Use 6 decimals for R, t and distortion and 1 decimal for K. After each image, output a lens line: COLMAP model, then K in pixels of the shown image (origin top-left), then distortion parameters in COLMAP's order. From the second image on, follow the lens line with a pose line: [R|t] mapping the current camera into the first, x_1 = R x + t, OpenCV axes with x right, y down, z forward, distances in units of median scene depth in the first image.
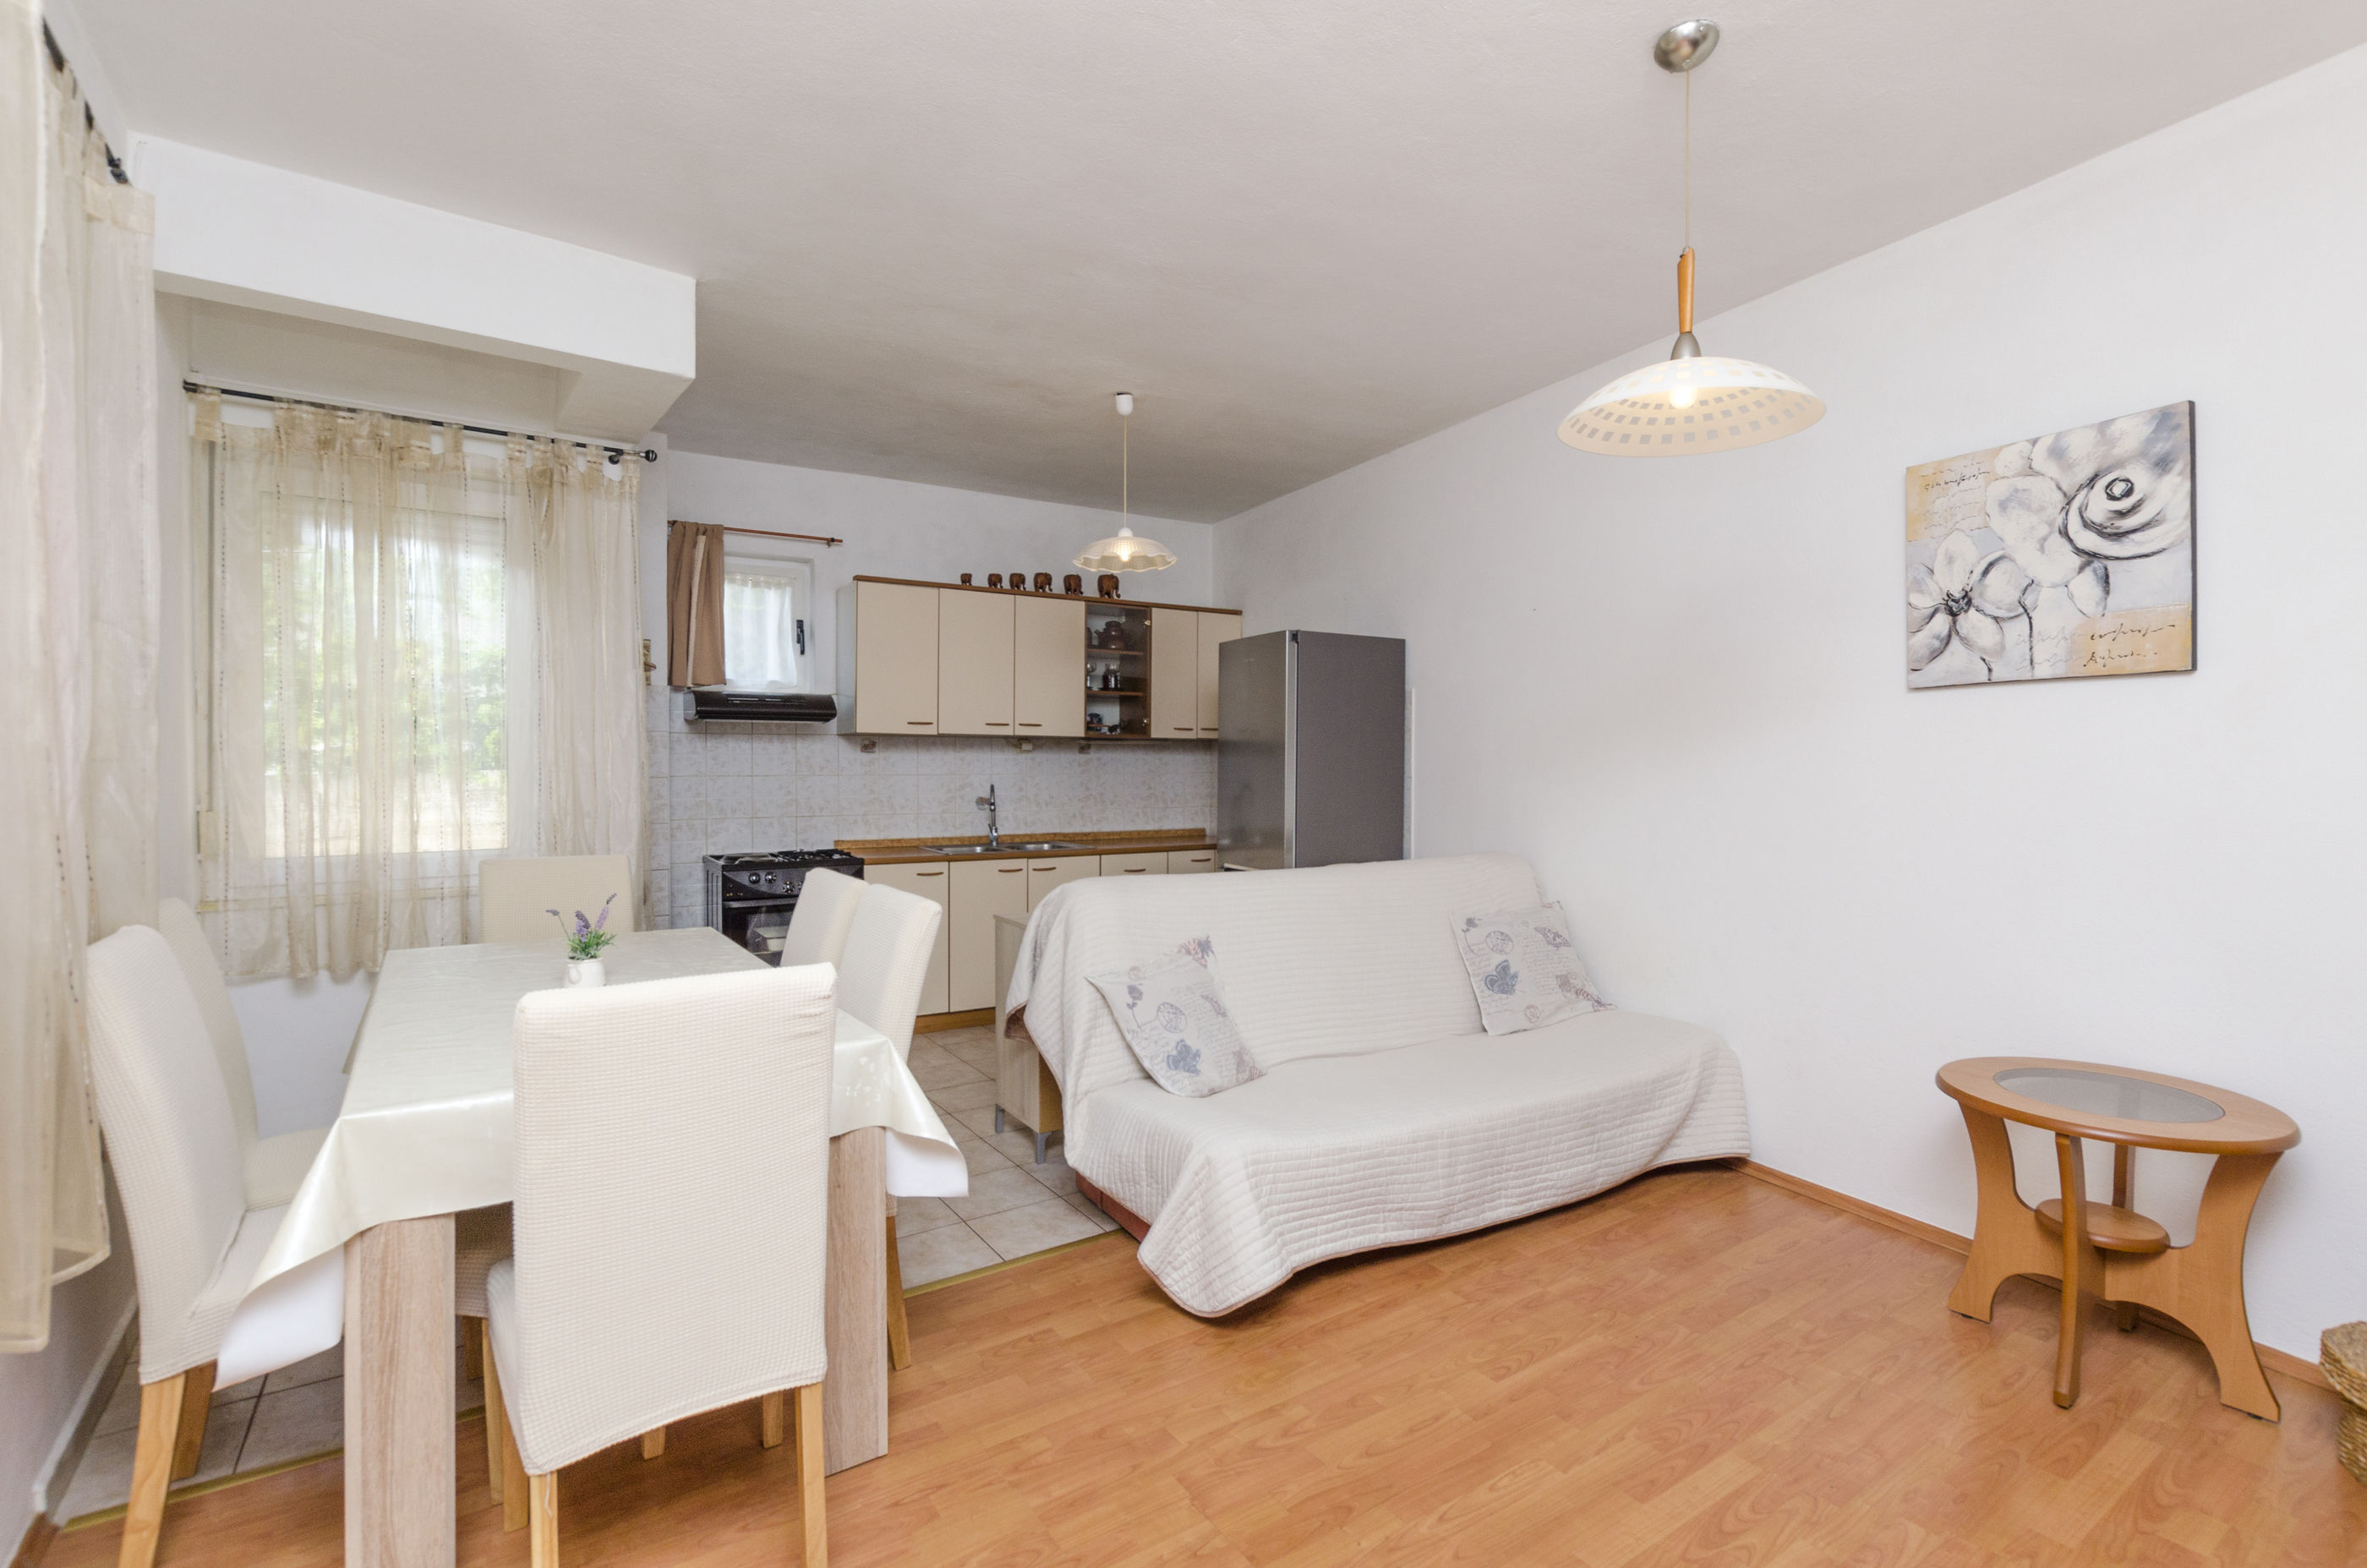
lens RADIAL K [[1055.0, 0, 1188.2], [0, 1055.0, 778.3], [0, 0, 1]] dist [-0.002670, -0.005390]
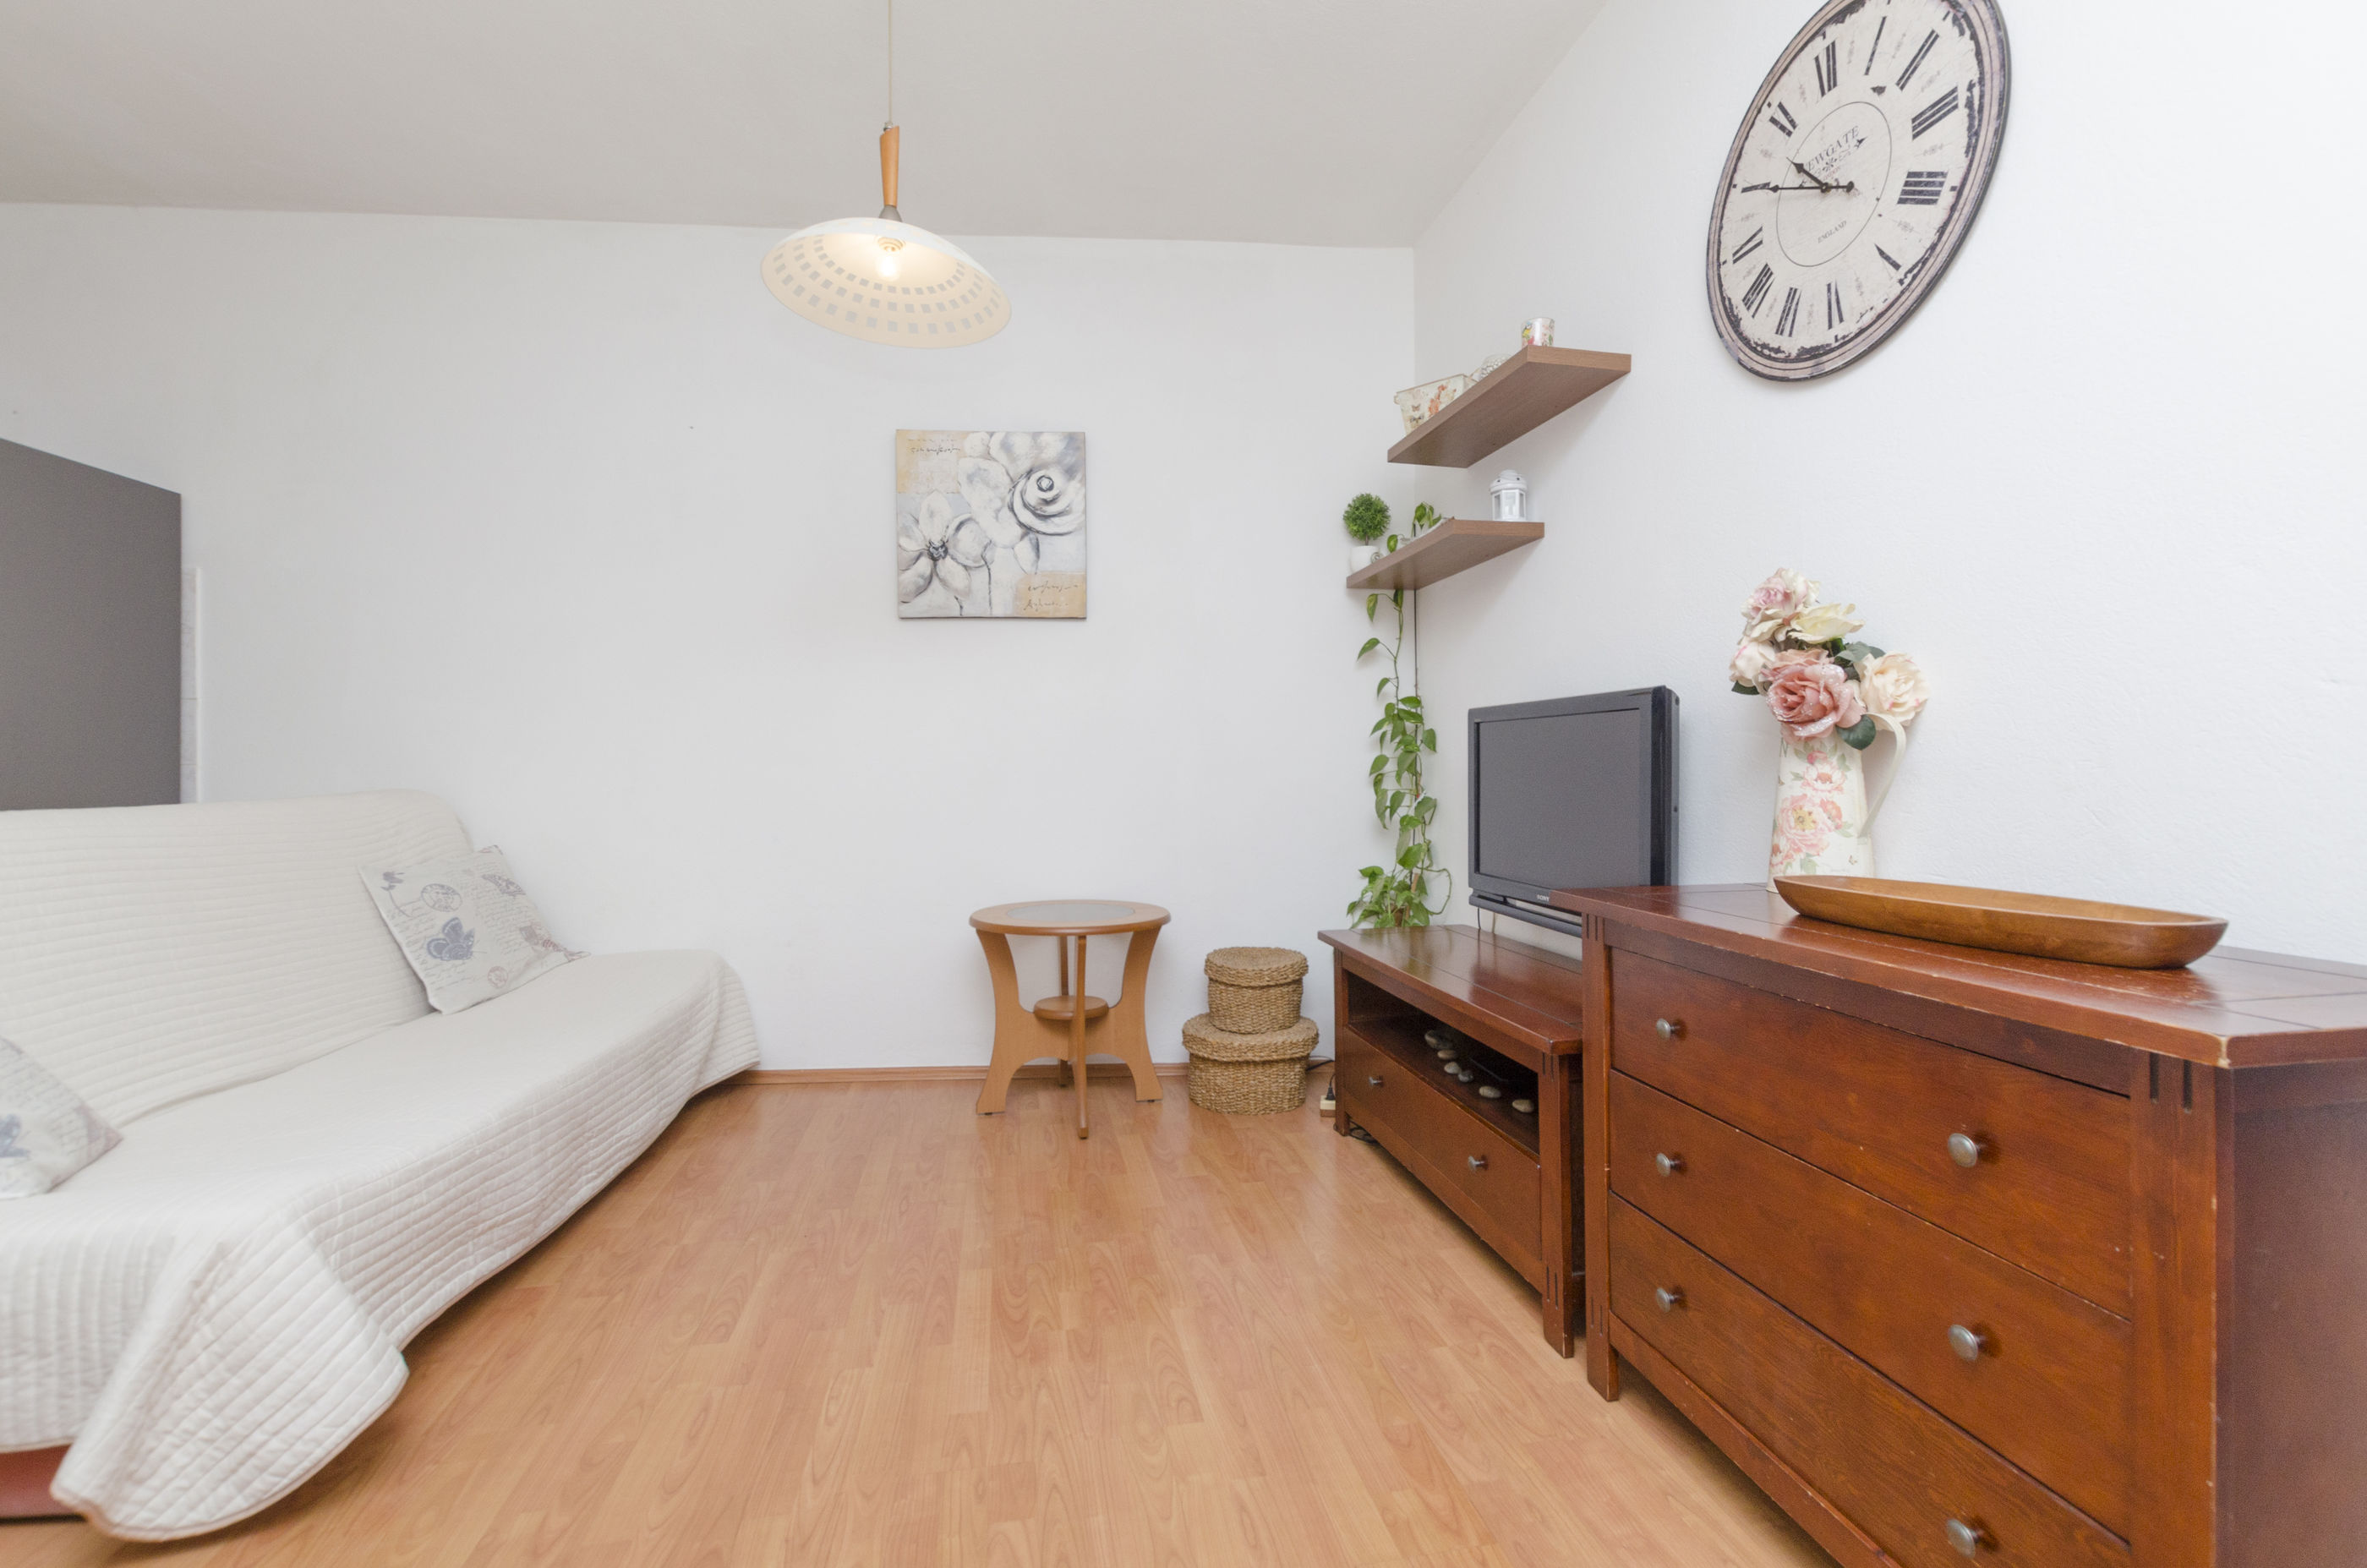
lens RADIAL K [[1015.8, 0, 1189.5], [0, 1015.8, 776.5], [0, 0, 1]] dist [0.004409, -0.004091]
pose [[0.393140, -0.006775, 0.919454, -0.214216], [0.013314, 0.999910, 0.001675, 0.086856], [-0.919382, 0.011583, 0.393195, 0.233396]]
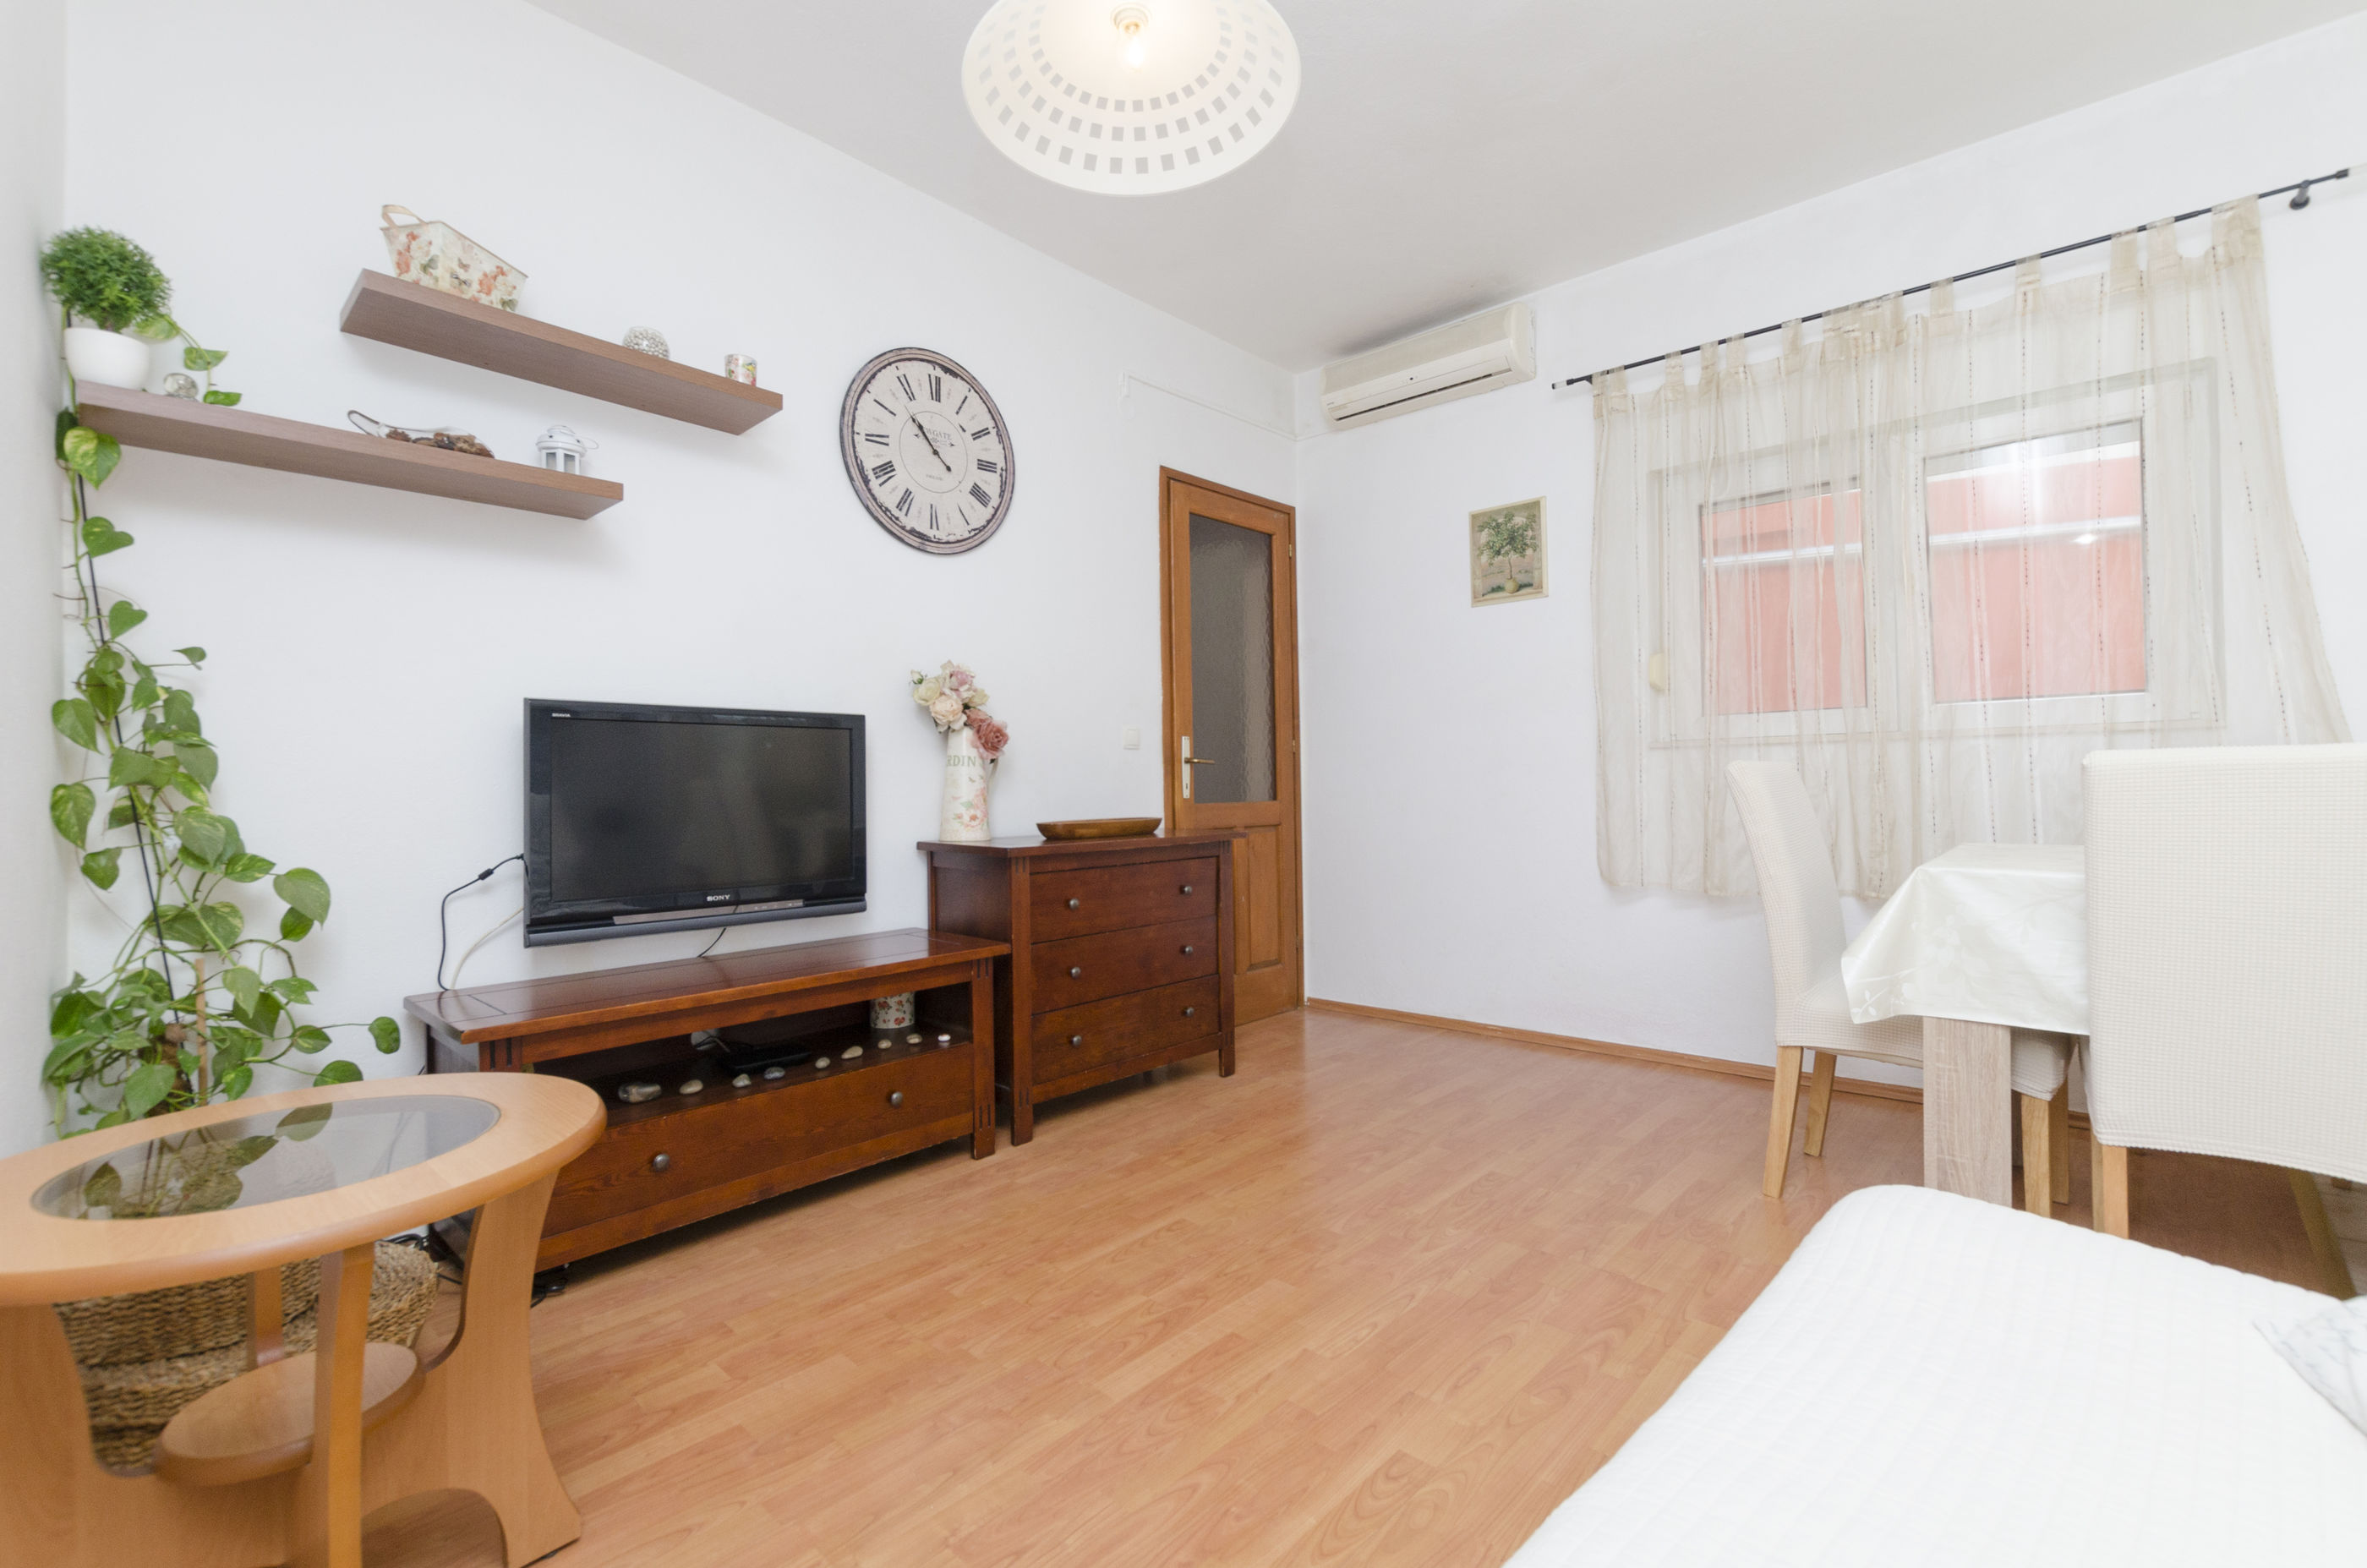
lens RADIAL K [[1015.8, 0, 1189.5], [0, 1015.8, 776.5], [0, 0, 1]] dist [0.004409, -0.004091]
pose [[-0.973719, 0.013200, -0.227370, 0.399861], [0.011950, 0.999905, 0.006872, 0.086689], [0.227439, 0.003975, -0.973784, 1.128508]]
